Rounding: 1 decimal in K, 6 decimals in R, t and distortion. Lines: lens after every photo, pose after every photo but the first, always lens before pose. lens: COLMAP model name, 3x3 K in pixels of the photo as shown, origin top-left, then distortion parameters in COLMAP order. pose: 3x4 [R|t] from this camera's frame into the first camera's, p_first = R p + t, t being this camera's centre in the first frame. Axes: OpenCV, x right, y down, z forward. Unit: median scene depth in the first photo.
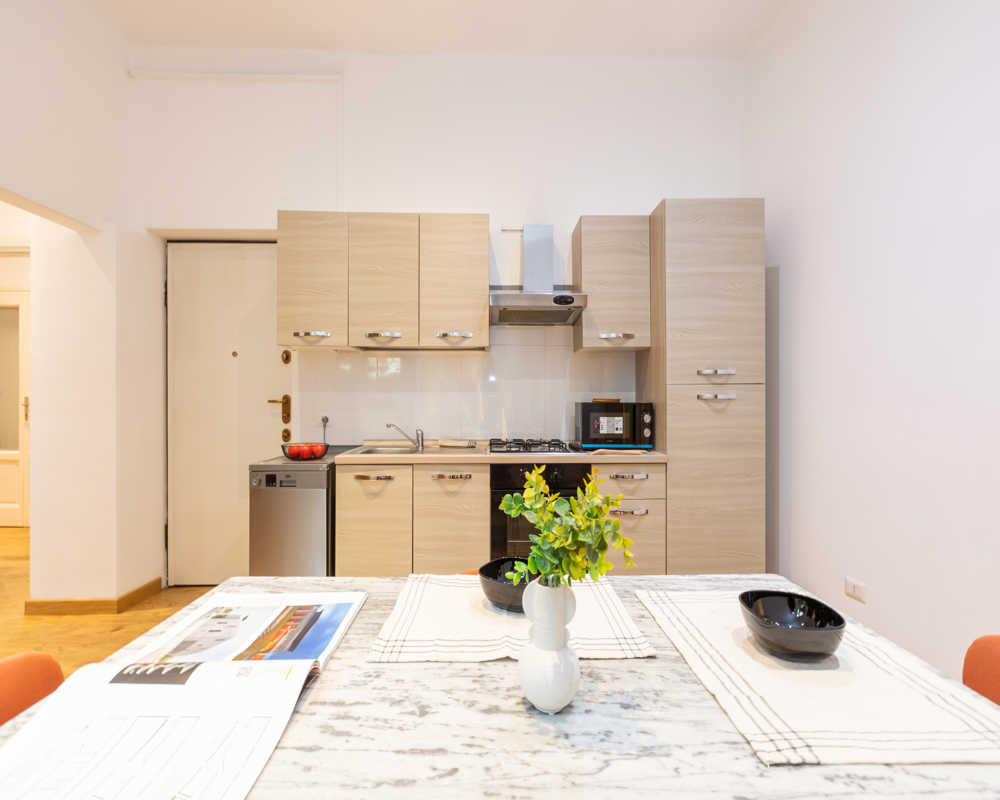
lens RADIAL K [[455.4, 0, 506.1], [0, 455.4, 401.2], [0, 0, 1]] dist [0.000154, -0.000483]
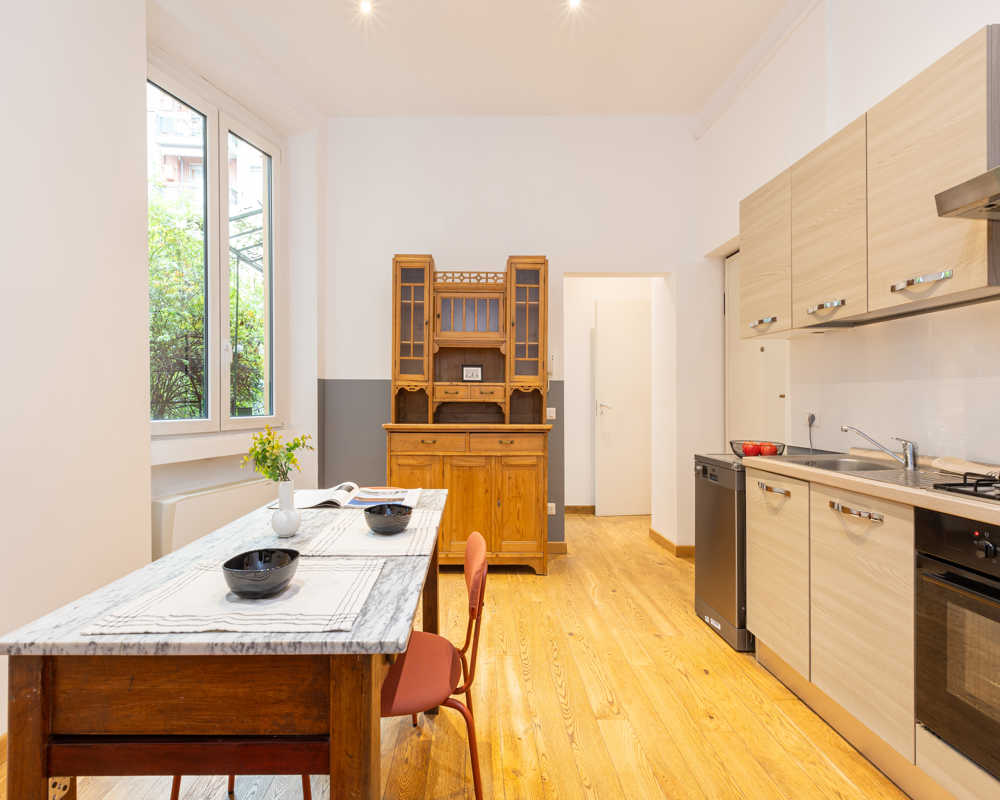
lens RADIAL K [[455.4, 0, 487.1], [0, 455.4, 402.4], [0, 0, 1]] dist [0.000154, -0.000483]
pose [[0.027523, 0.004435, -0.999611, 0.500375], [0.009864, 0.999940, 0.004708, 0.003186], [0.999573, -0.009989, 0.027477, 0.460452]]
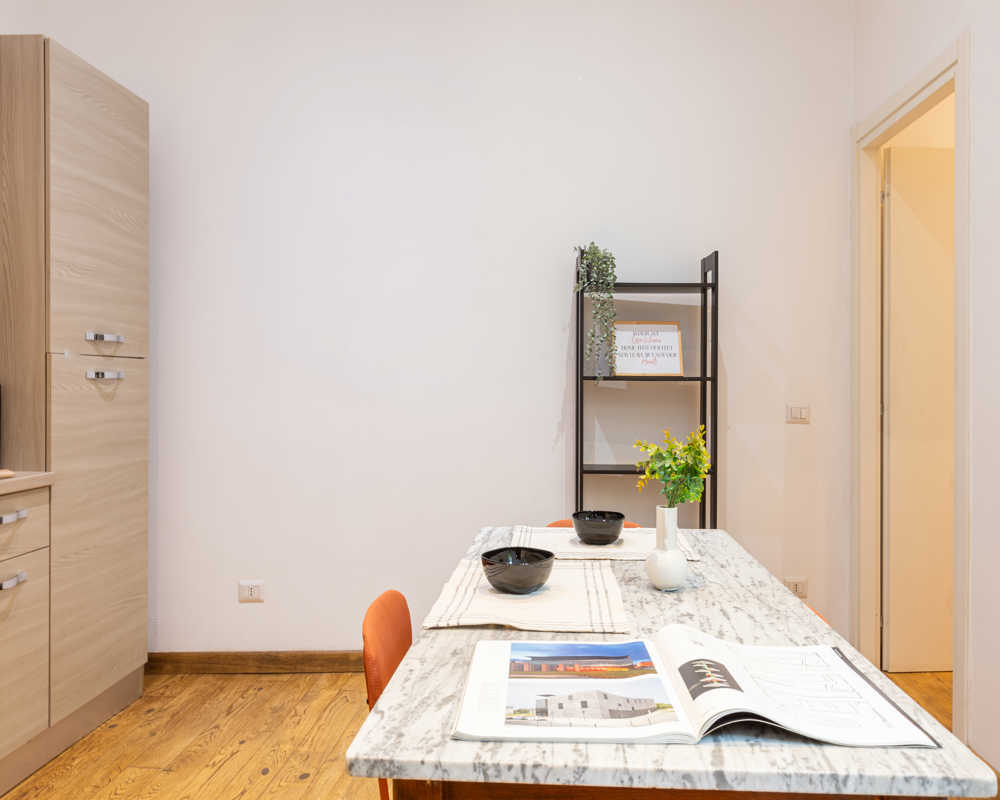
lens RADIAL K [[721.4, 0, 537.4], [0, 721.4, 389.8], [0, 0, 1]] dist [0.005431, -0.005468]
pose [[0.046103, -0.003255, 0.998931, -0.556106], [-0.008478, 0.999957, 0.003650, 0.001916], [-0.998901, -0.008637, 0.046074, 0.321077]]
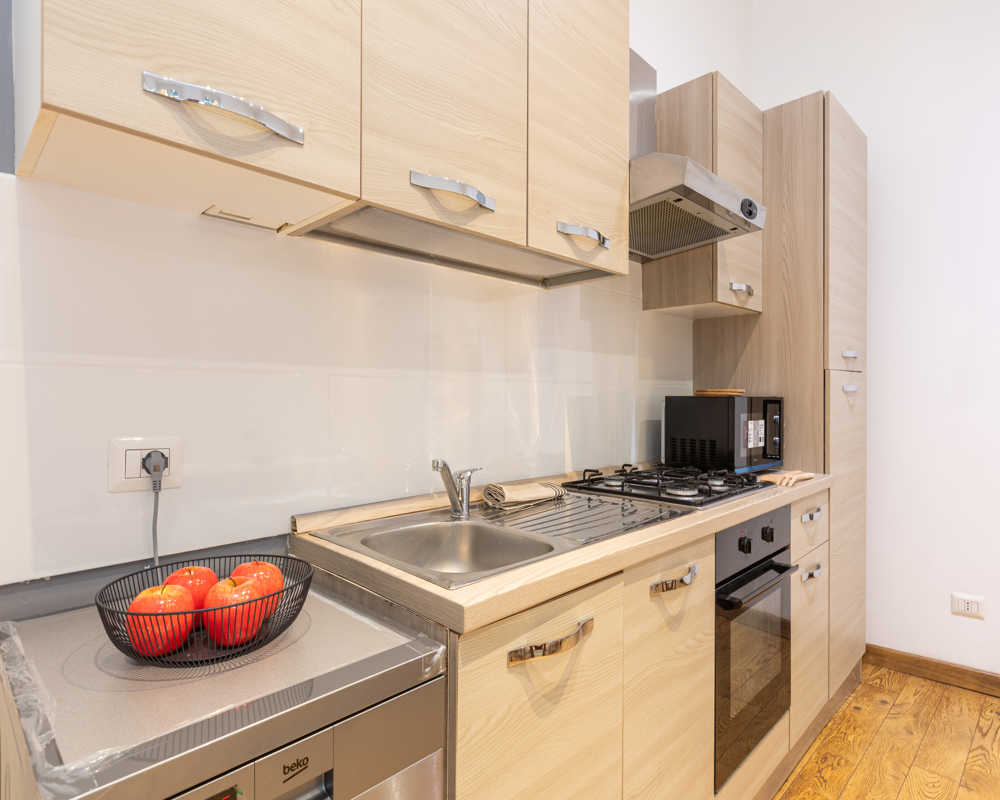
lens RADIAL K [[563.5, 0, 490.1], [0, 563.5, 396.9], [0, 0, 1]] dist [0.000736, -0.002691]
pose [[0.716553, -0.001100, 0.697532, -0.582824], [-0.000111, 0.999999, 0.001691, 0.002101], [-0.697533, -0.001289, 0.716552, 0.750290]]
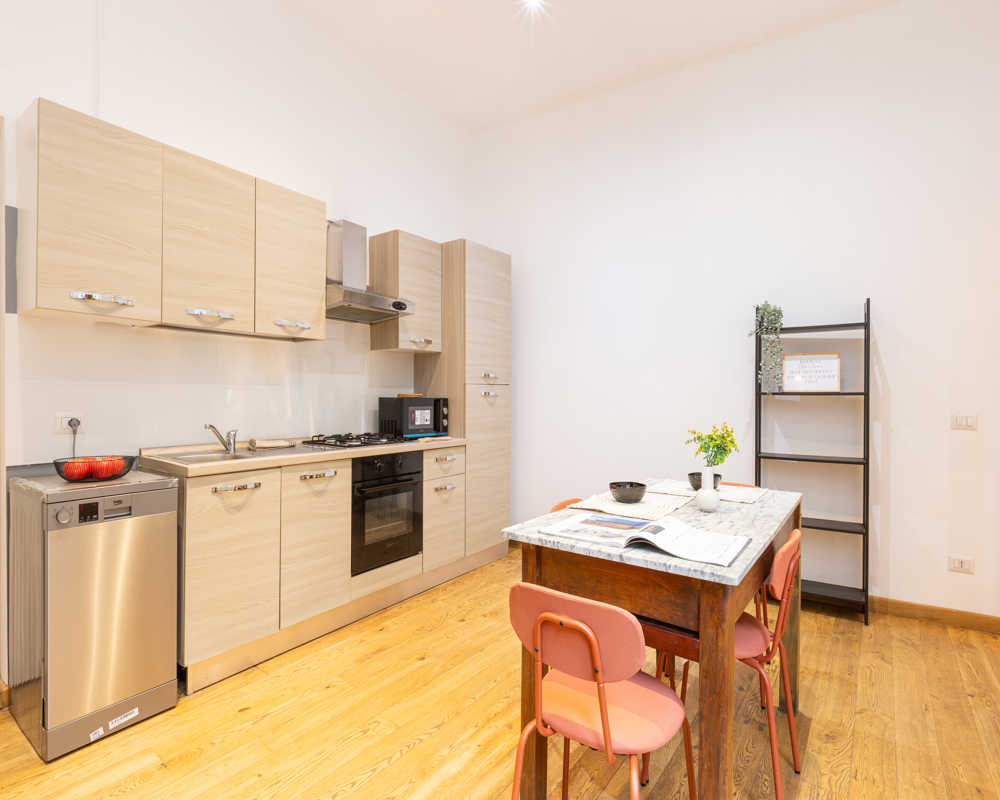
lens RADIAL K [[513.7, 0, 496.4], [0, 513.7, 398.1], [0, 0, 1]] dist [0.000743, -0.001086]
pose [[0.603858, 0.000206, 0.797092, -0.748715], [-0.006725, 0.999966, 0.004837, -0.004481], [-0.797064, -0.008282, 0.603838, 0.054465]]
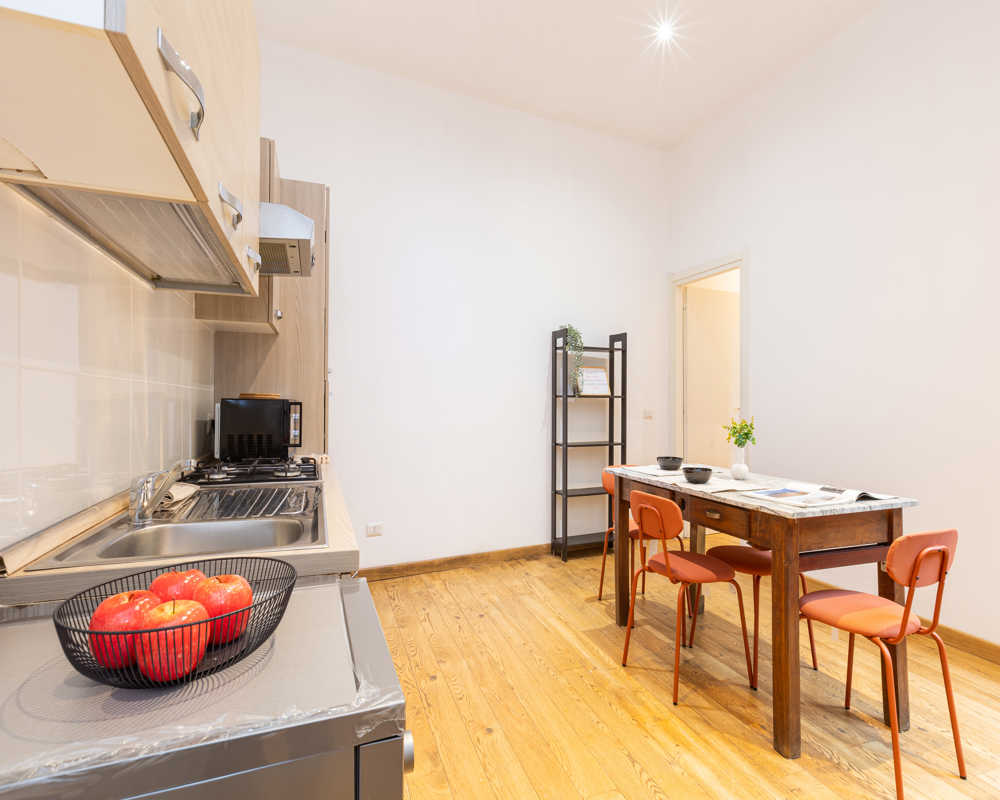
lens RADIAL K [[513.7, 0, 504.0], [0, 513.7, 396.7], [0, 0, 1]] dist [0.000743, -0.001086]
pose [[-0.342358, 0.007218, 0.939542, -0.790481], [-0.007020, 0.999923, -0.010239, 0.005122], [-0.939543, -0.010101, -0.342281, 1.020758]]
